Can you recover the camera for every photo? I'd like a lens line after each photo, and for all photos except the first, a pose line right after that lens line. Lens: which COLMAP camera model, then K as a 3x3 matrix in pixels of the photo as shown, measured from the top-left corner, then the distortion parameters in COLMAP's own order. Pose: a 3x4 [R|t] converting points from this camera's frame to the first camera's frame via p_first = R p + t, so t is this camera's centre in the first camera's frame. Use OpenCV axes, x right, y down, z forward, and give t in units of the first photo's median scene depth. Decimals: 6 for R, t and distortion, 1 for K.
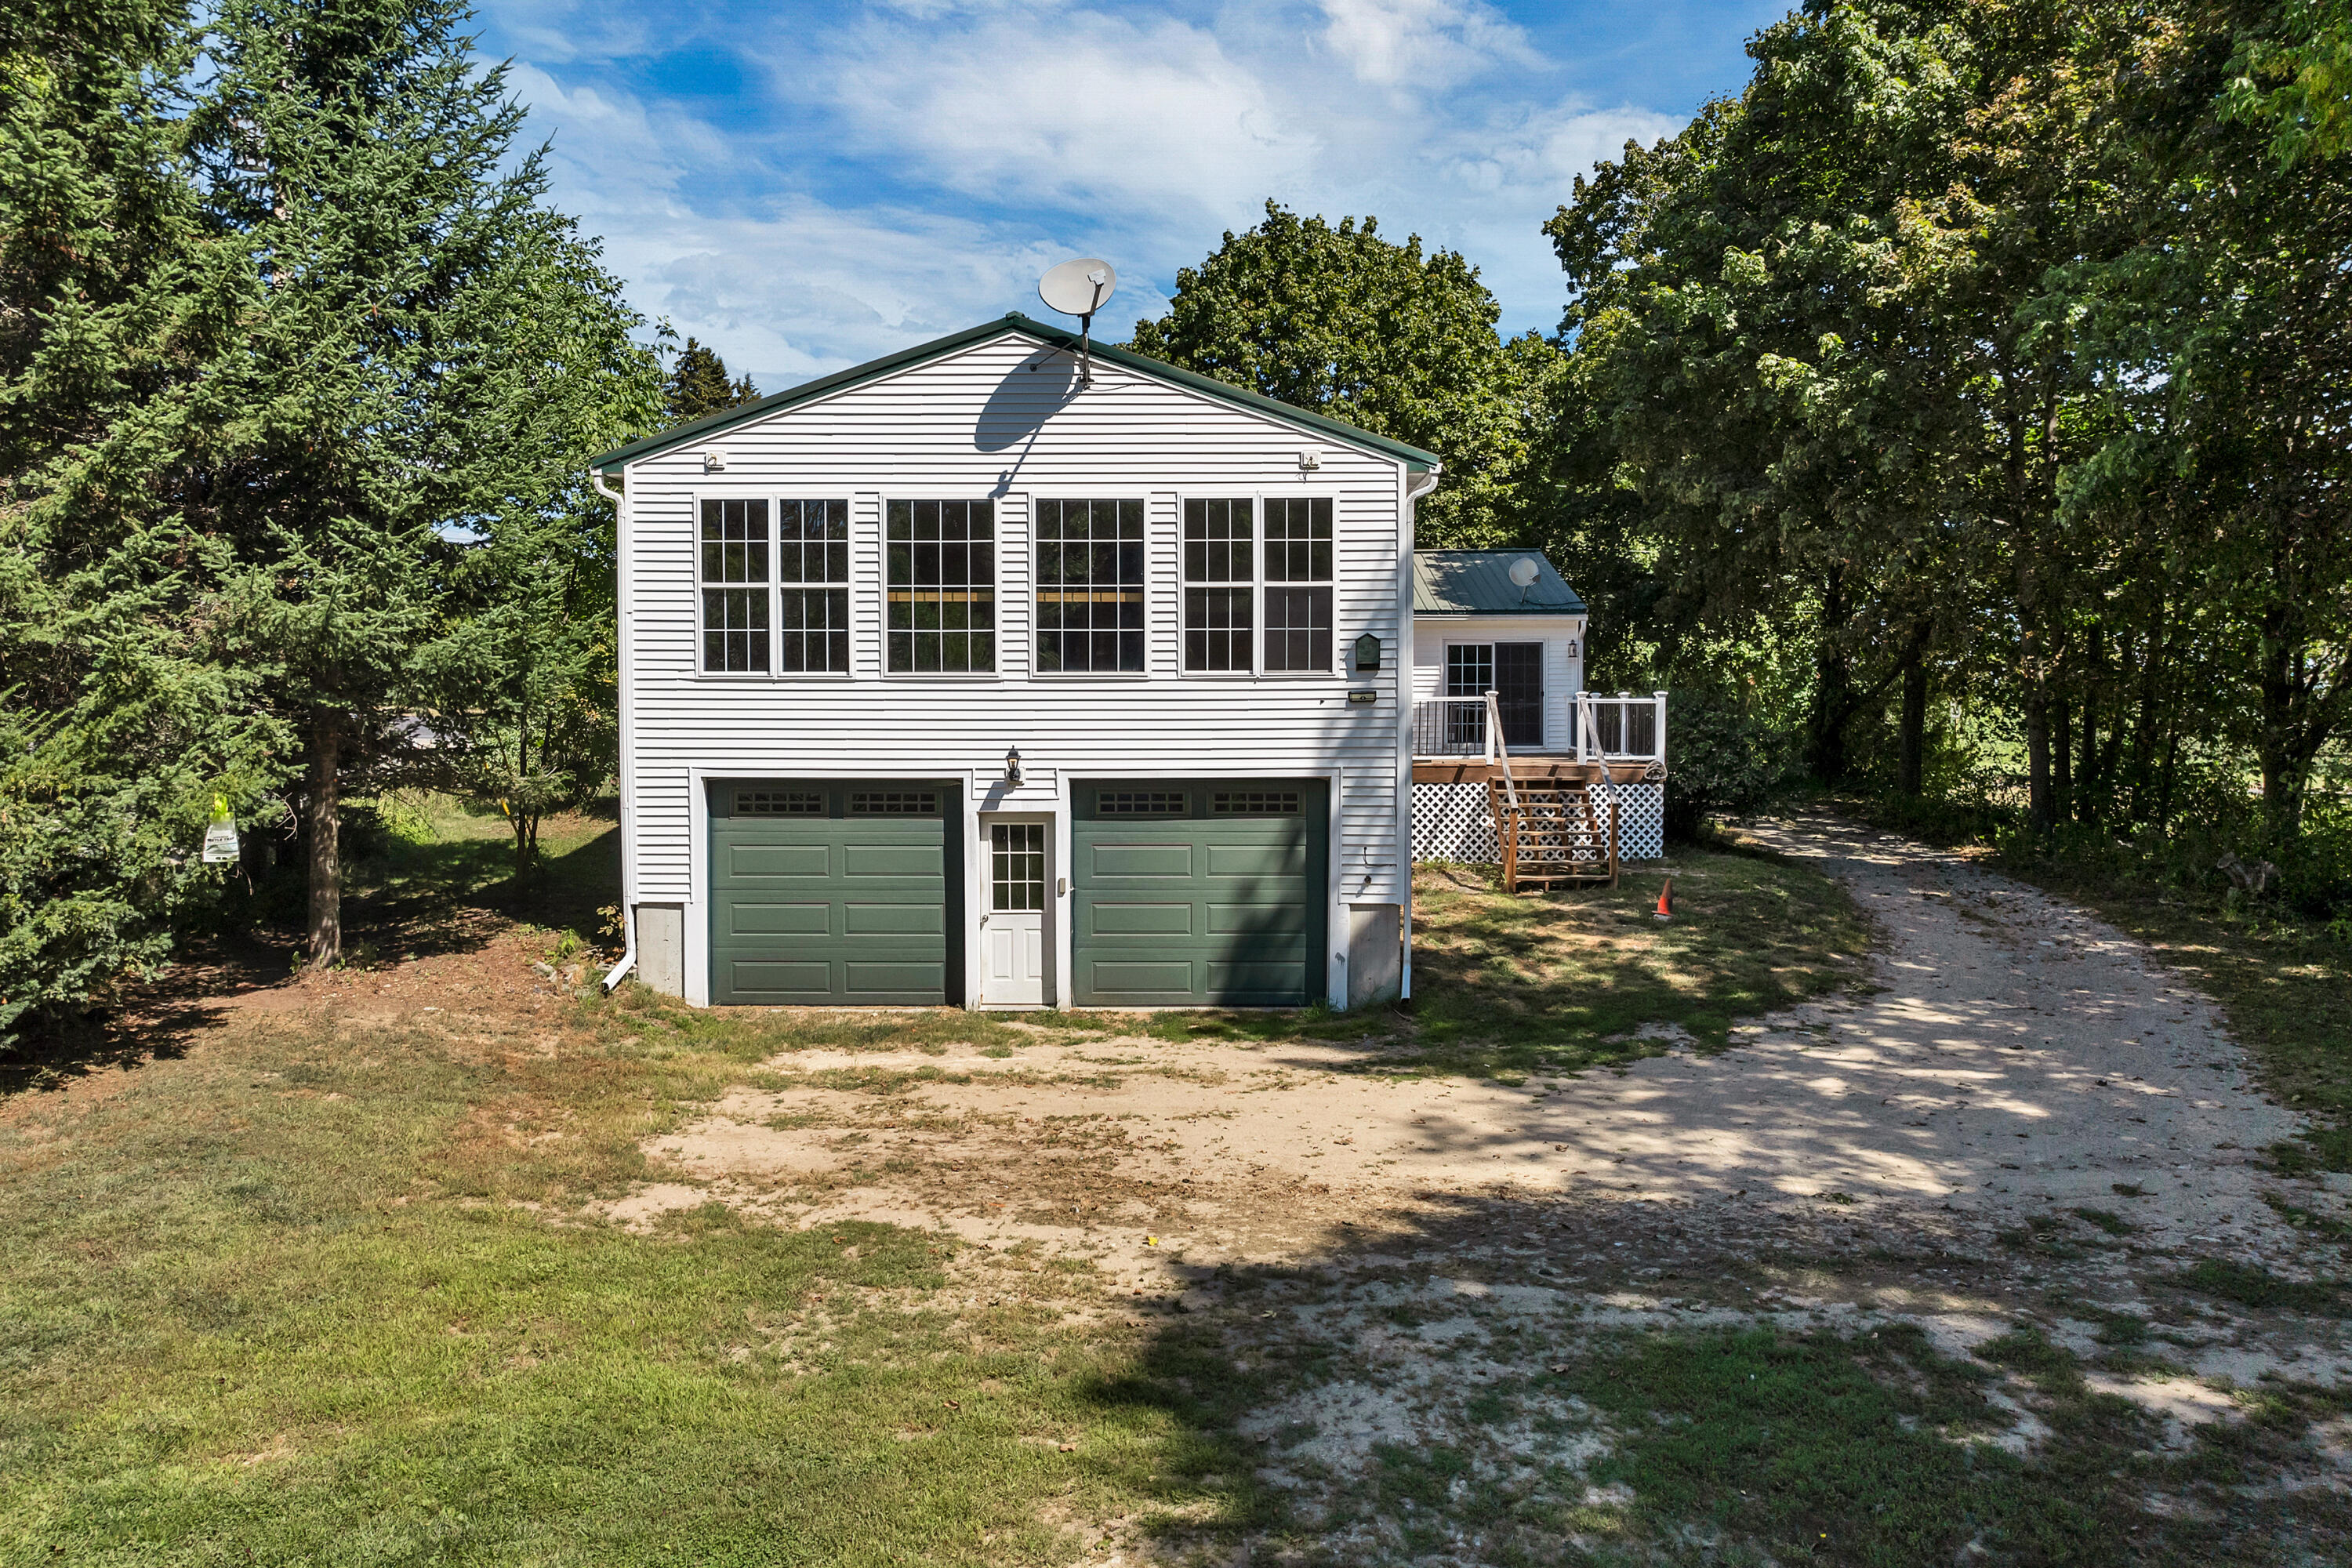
lens RADIAL K [[1691.5, 0, 1189.2], [0, 1691.5, 793.3], [0, 0, 1]] dist [-0.046032, 0.004606]
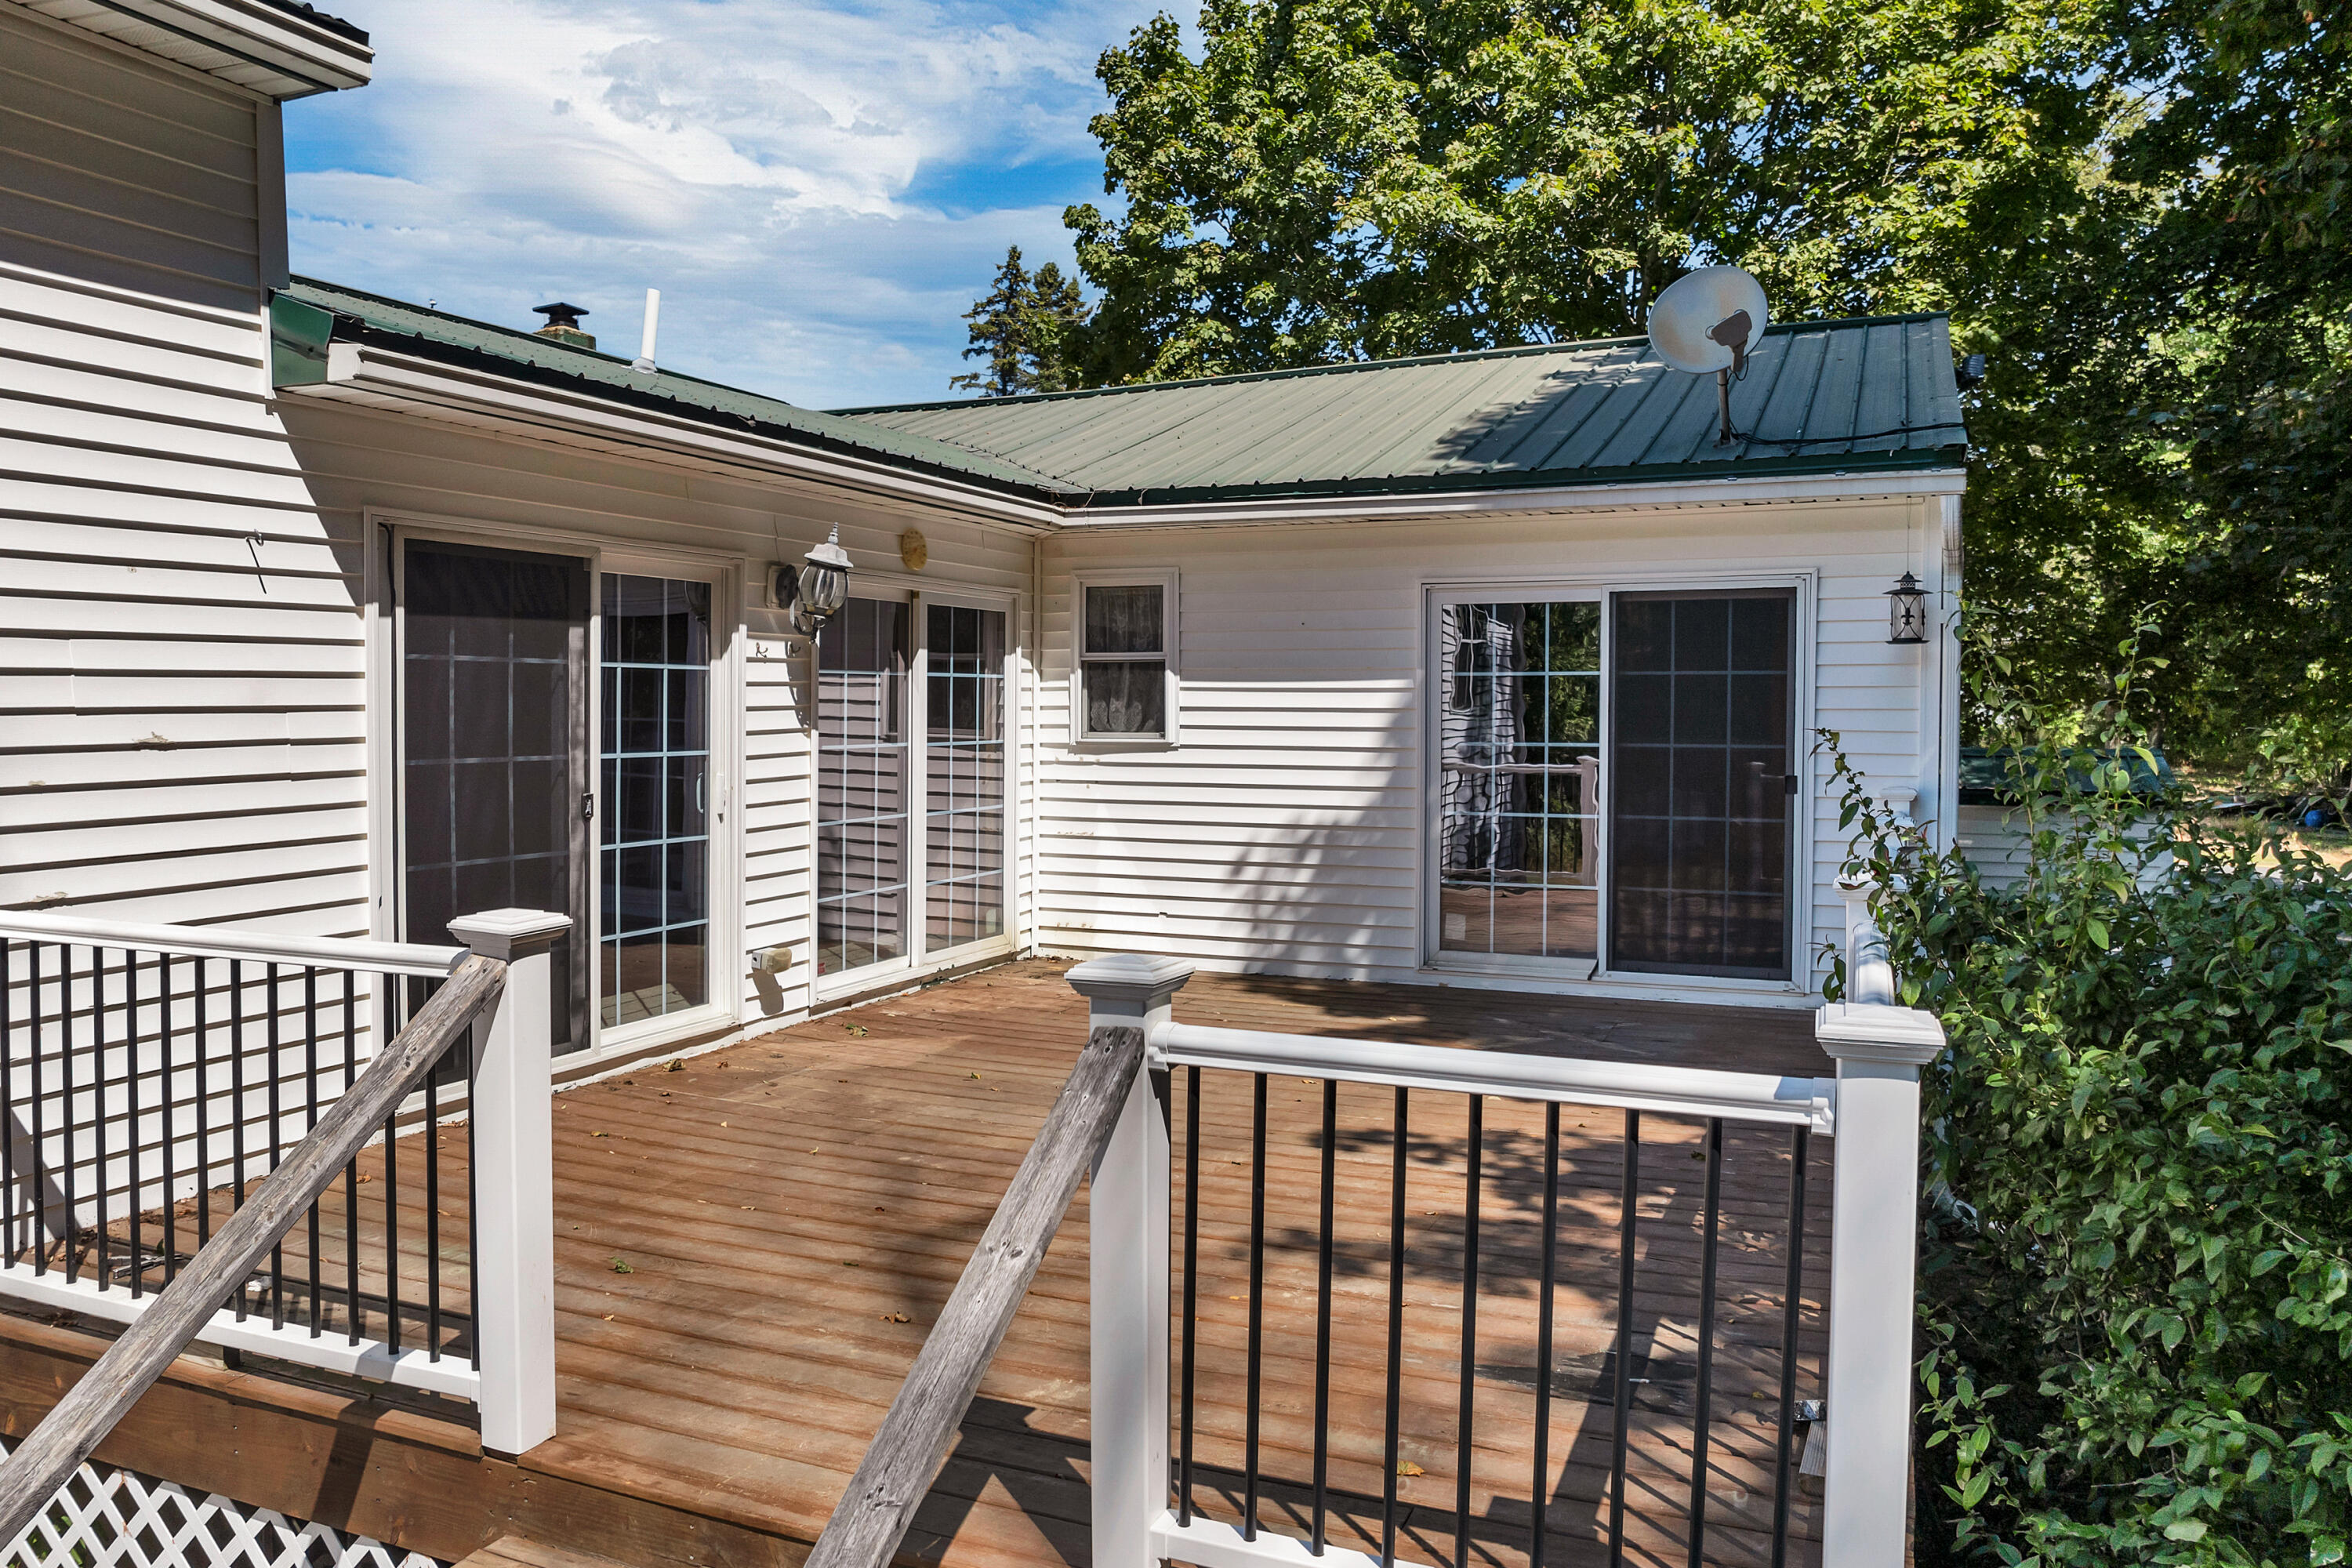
lens RADIAL K [[1691.5, 0, 1182.0], [0, 1691.5, 779.1], [0, 0, 1]] dist [-0.046032, 0.004606]
pose [[0.912155, 0.025888, -0.409026, 0.387355], [-0.026868, 0.999633, 0.003351, -0.097209], [0.408963, 0.007933, 0.912516, 1.213649]]
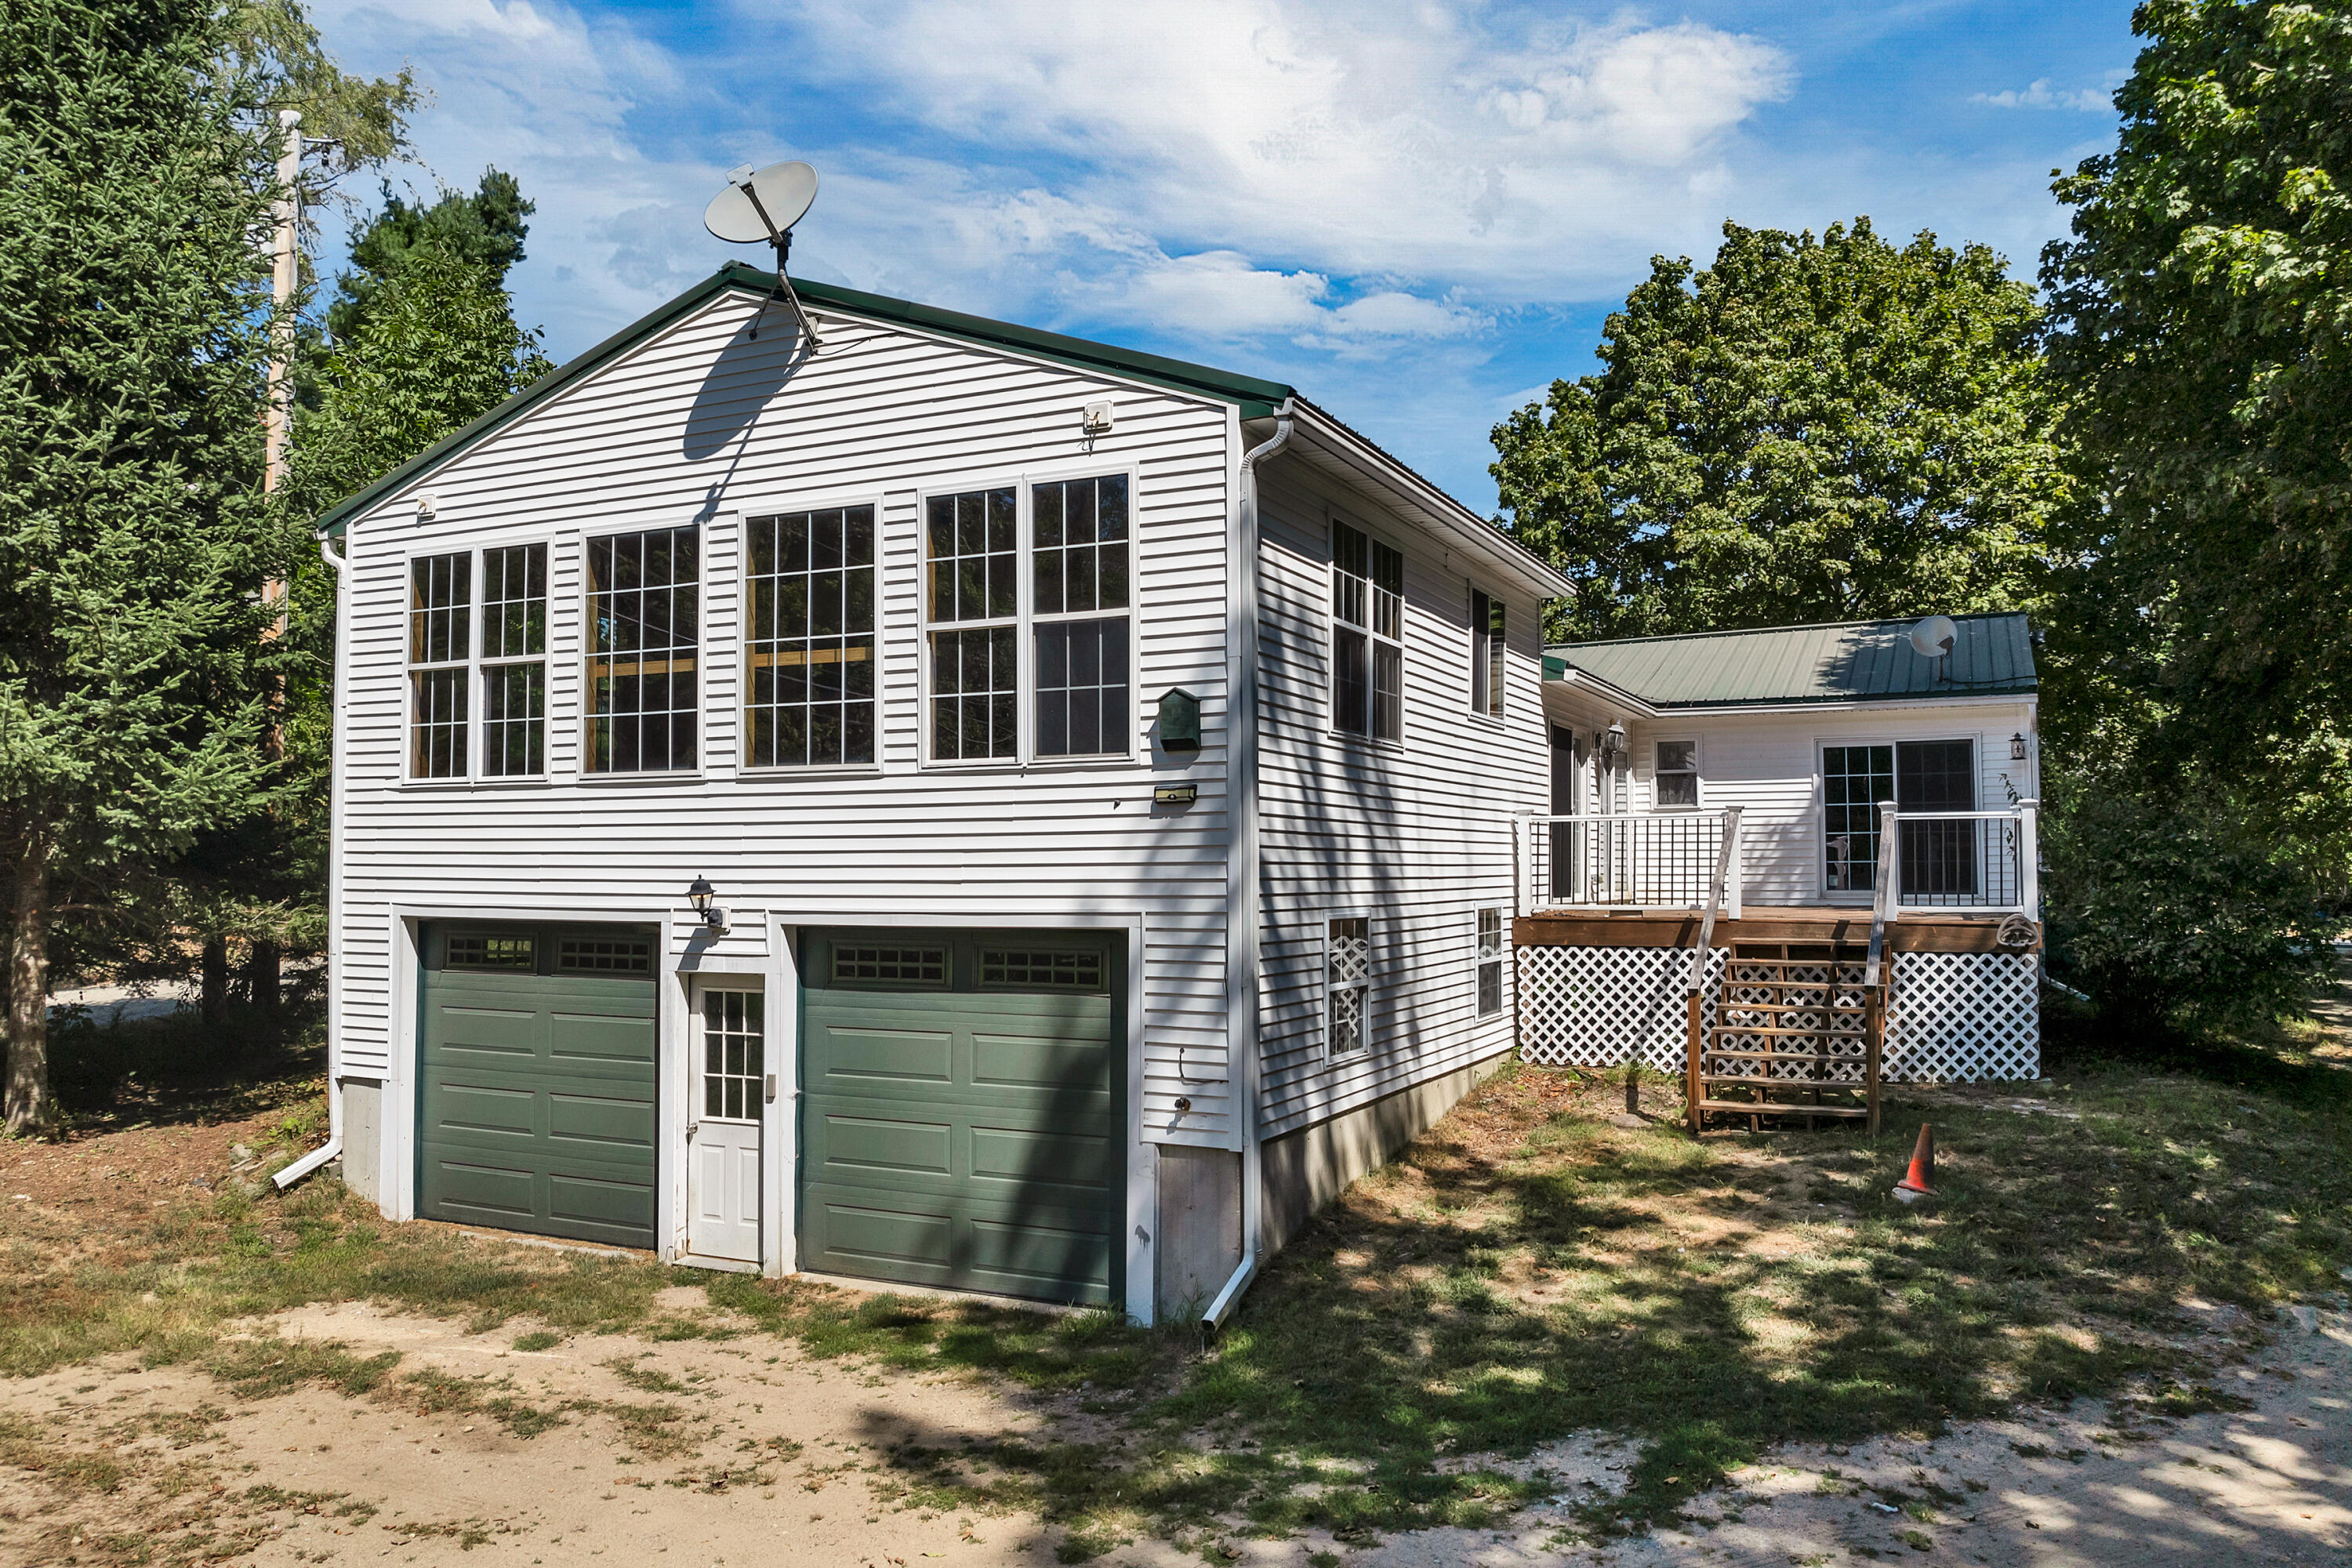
lens RADIAL K [[1691.5, 0, 1213.9], [0, 1691.5, 782.7], [0, 0, 1]] dist [-0.046032, 0.004606]
pose [[0.904341, -0.022926, -0.426194, 0.370655], [-0.020304, 0.995115, -0.096613, -0.003831], [0.426327, 0.096024, 0.899458, 0.468243]]
